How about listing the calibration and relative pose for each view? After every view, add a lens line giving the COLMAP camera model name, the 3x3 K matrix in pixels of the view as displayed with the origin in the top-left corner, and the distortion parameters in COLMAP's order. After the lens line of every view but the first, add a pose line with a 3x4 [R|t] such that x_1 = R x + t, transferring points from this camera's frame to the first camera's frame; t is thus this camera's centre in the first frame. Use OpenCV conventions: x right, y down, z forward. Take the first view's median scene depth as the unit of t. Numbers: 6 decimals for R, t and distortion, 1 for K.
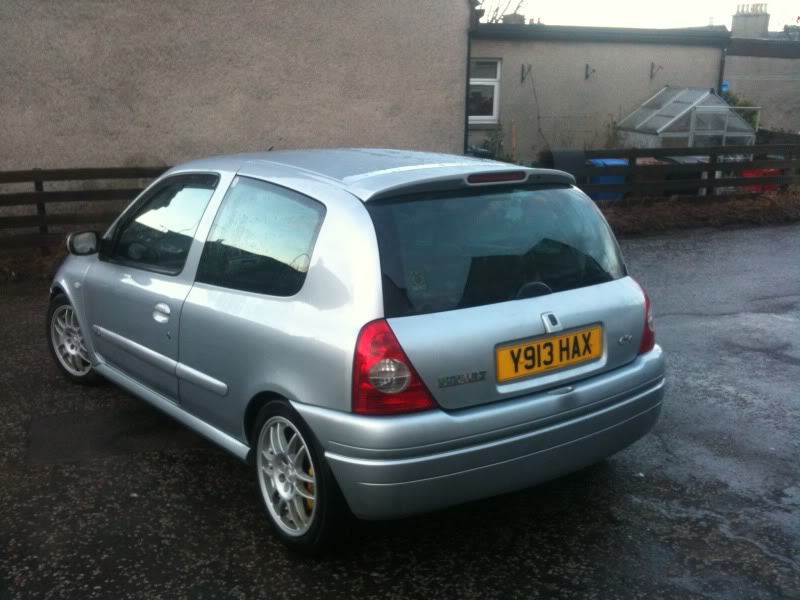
lens RADIAL K [[838.7, 0, 400.0], [0, 838.7, 300.0], [0, 0, 1]] dist [0.058262, -0.215132]
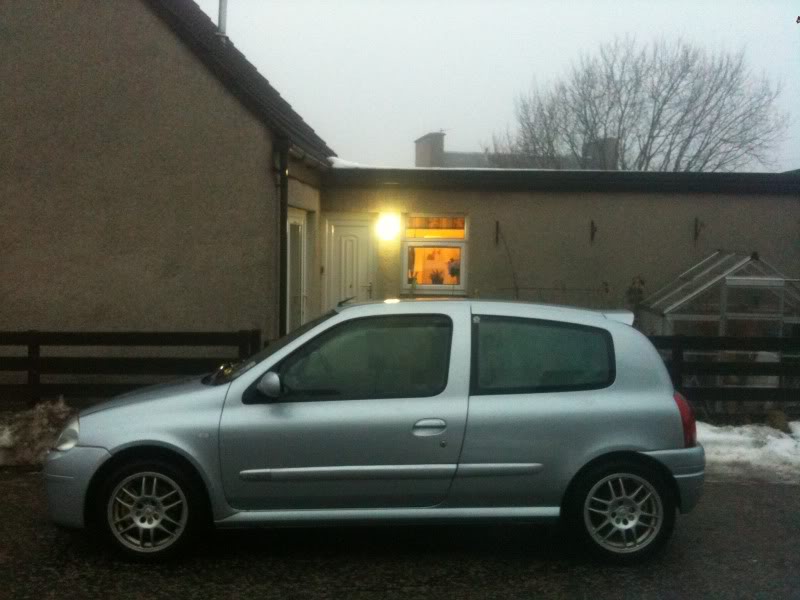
lens RADIAL K [[838.7, 0, 400.0], [0, 838.7, 300.0], [0, 0, 1]] dist [0.058262, -0.215132]
pose [[0.930792, 0.025049, -0.364689, 0.505682], [-0.099756, 0.977188, -0.187488, -0.086649], [0.351674, 0.210892, 0.912058, 0.430531]]
